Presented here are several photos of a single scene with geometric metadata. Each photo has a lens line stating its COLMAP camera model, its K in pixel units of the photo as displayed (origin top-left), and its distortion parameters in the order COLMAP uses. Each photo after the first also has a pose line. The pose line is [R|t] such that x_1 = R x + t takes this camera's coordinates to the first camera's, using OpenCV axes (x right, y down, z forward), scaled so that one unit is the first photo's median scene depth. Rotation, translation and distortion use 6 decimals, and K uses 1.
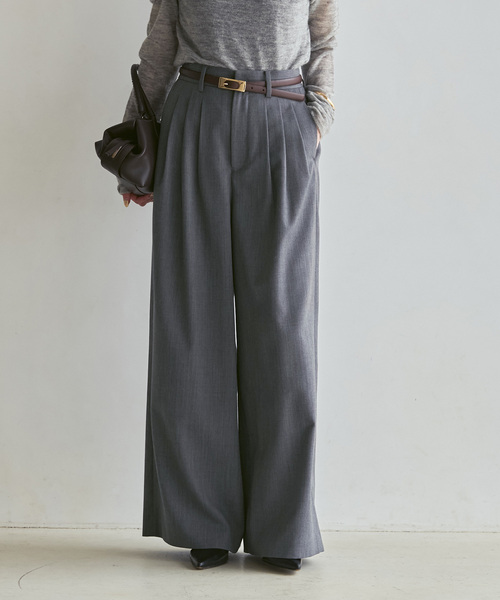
lens RADIAL K [[2156.8, 0, 254.1], [0, 2156.8, 300.4], [0, 0, 1]] dist [-0.650325, 0.000000]
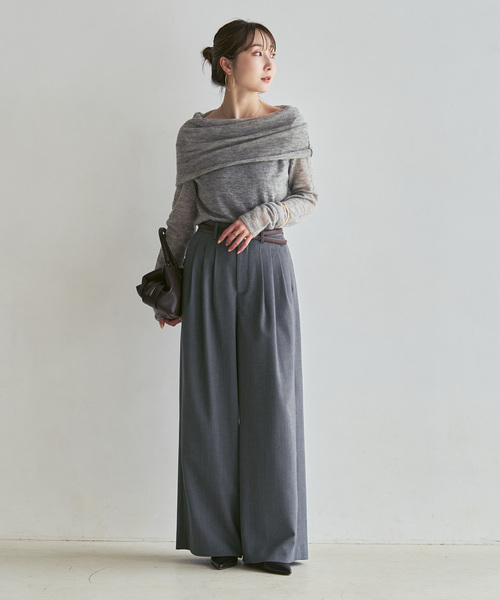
lens RADIAL K [[2156.8, 0, 247.4], [0, 2156.8, 301.8], [0, 0, 1]] dist [-0.650325, 0.000000]
pose [[0.999963, -0.006432, -0.005742, 0.004757], [0.005843, 0.995244, -0.097239, 0.084815], [0.006340, 0.097202, 0.995245, -0.431762]]
